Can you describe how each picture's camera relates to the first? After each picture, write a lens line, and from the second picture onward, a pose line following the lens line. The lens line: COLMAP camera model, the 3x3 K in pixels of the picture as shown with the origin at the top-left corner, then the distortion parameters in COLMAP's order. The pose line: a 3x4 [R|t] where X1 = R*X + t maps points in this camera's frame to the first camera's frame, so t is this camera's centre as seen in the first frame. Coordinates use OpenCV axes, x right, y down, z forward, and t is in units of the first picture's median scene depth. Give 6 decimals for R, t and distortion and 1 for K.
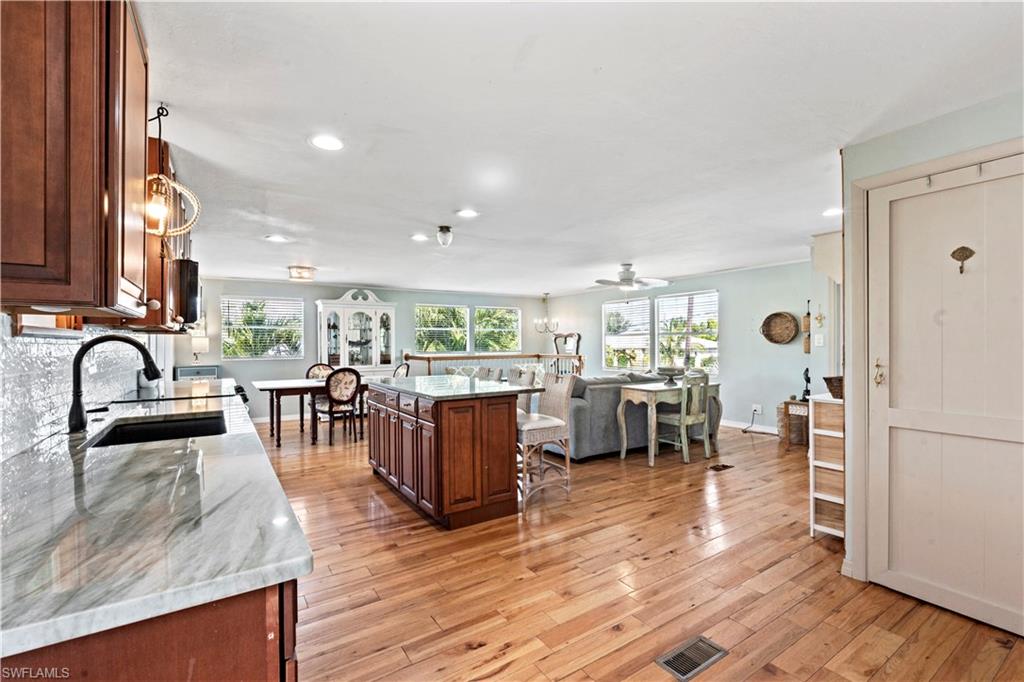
lens RADIAL K [[453.5, 0, 512.0], [0, 453.5, 341.0], [0, 0, 1]] dist [-0.000232, 0.000019]
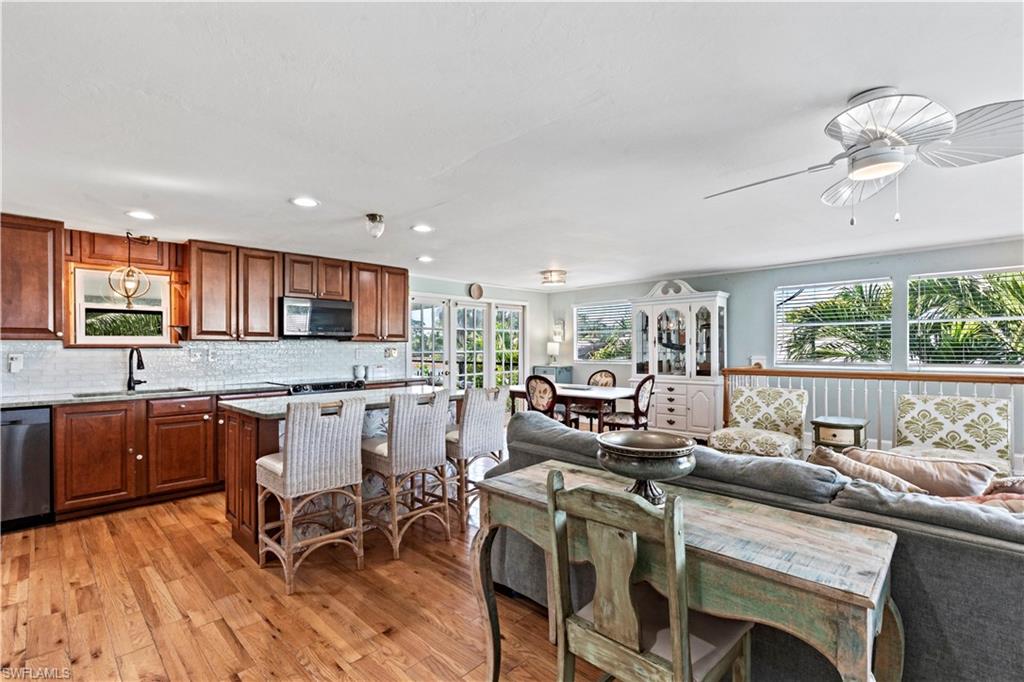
lens RADIAL K [[457.9, 0, 513.4], [0, 457.9, 348.9], [0, 0, 1]] dist [-0.003498, -0.000493]
pose [[0.228642, 0.006622, -0.973488, 0.595230], [0.007956, 0.999931, 0.008670, -0.002992], [0.973478, -0.009728, 0.228573, 0.831314]]
